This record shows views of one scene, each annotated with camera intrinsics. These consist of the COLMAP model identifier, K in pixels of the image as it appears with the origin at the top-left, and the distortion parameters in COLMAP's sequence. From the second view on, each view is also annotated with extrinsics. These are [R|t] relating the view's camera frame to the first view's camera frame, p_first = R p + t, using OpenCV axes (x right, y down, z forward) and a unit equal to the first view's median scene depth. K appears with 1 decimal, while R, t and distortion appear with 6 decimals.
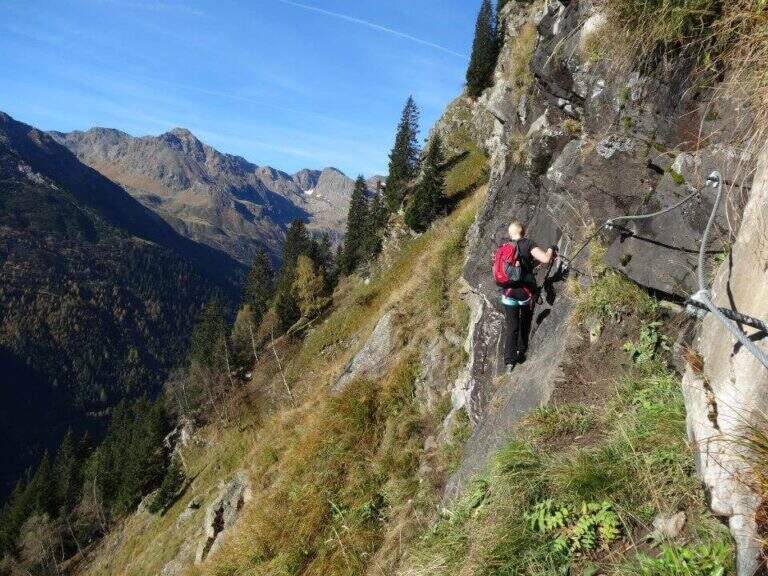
lens RADIAL K [[564.2, 0, 384.0], [0, 564.2, 288.0], [0, 0, 1]] dist [0.006393, 0.007206]
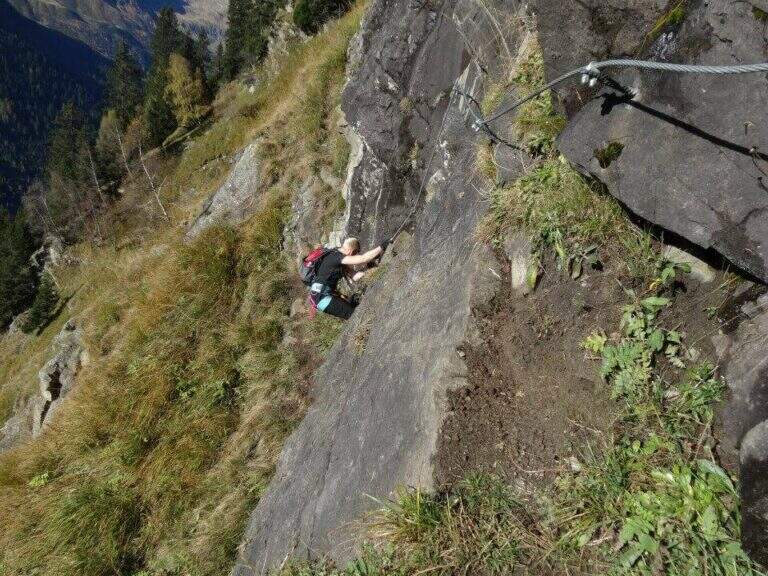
lens RADIAL K [[564.2, 0, 384.0], [0, 564.2, 288.0], [0, 0, 1]] dist [0.006393, 0.007206]
pose [[0.981766, -0.012457, 0.189687, 0.039621], [-0.048082, 0.949130, 0.311192, -0.022570], [-0.183914, -0.314638, 0.931224, 0.150069]]
